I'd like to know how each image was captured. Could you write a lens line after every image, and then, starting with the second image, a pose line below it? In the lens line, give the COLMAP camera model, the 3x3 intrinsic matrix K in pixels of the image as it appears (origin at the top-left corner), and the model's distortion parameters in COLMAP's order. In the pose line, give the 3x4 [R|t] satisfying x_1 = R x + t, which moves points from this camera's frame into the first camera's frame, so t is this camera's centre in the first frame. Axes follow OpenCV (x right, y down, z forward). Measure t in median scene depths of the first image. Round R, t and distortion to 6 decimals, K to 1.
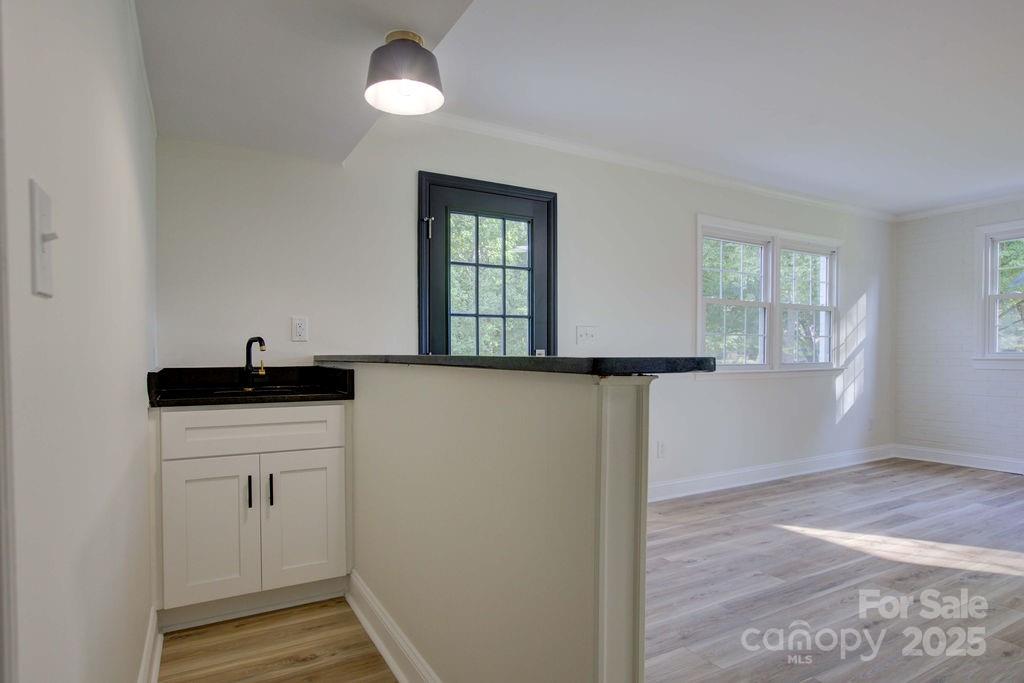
lens RADIAL K [[562.6, 0, 508.2], [0, 562.6, 358.4], [0, 0, 1]] dist [-0.050574, 0.033299]
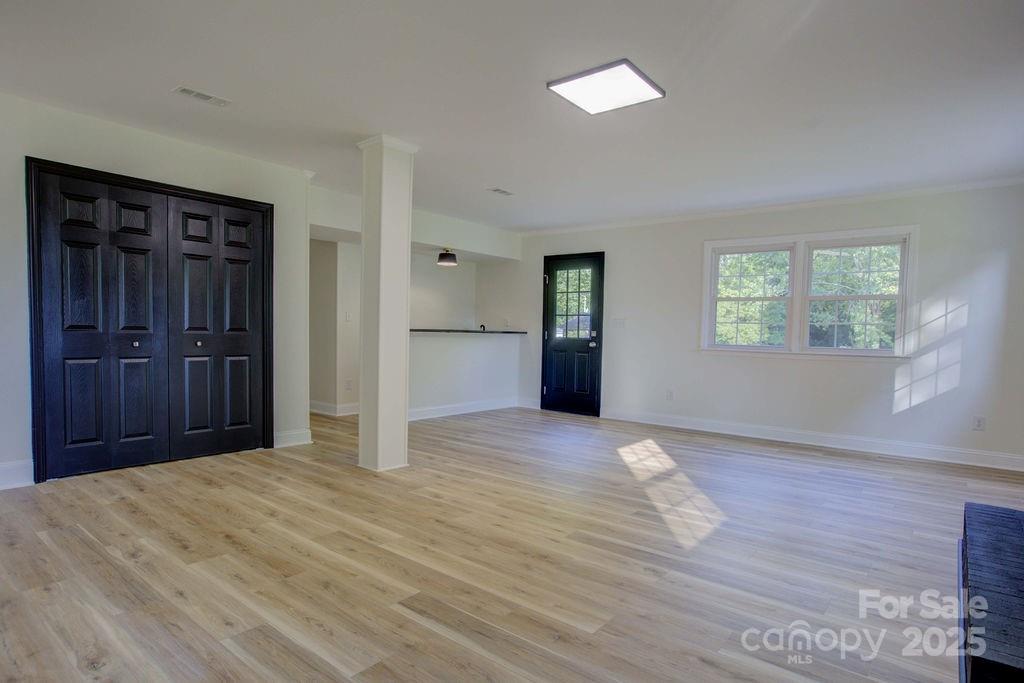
lens RADIAL K [[562.6, 0, 508.2], [0, 562.6, 358.4], [0, 0, 1]] dist [-0.050574, 0.033299]
pose [[0.359033, 0.052452, -0.931850, 1.830018], [-0.034717, 0.998479, 0.042827, 0.005579], [0.932679, 0.016975, 0.360308, -0.013302]]
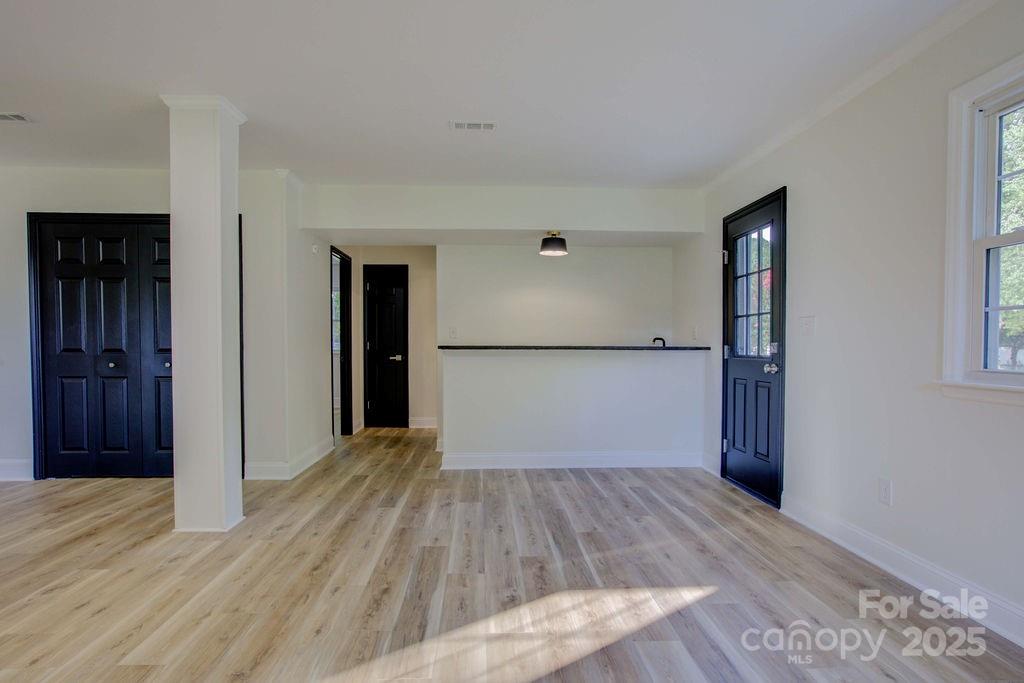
lens RADIAL K [[562.6, 0, 508.2], [0, 562.6, 358.4], [0, 0, 1]] dist [-0.050574, 0.033299]
pose [[-0.445309, 0.018002, -0.895196, 1.213993], [-0.013505, 0.999549, 0.026818, -0.008317], [0.895275, 0.024032, -0.444865, 1.023226]]
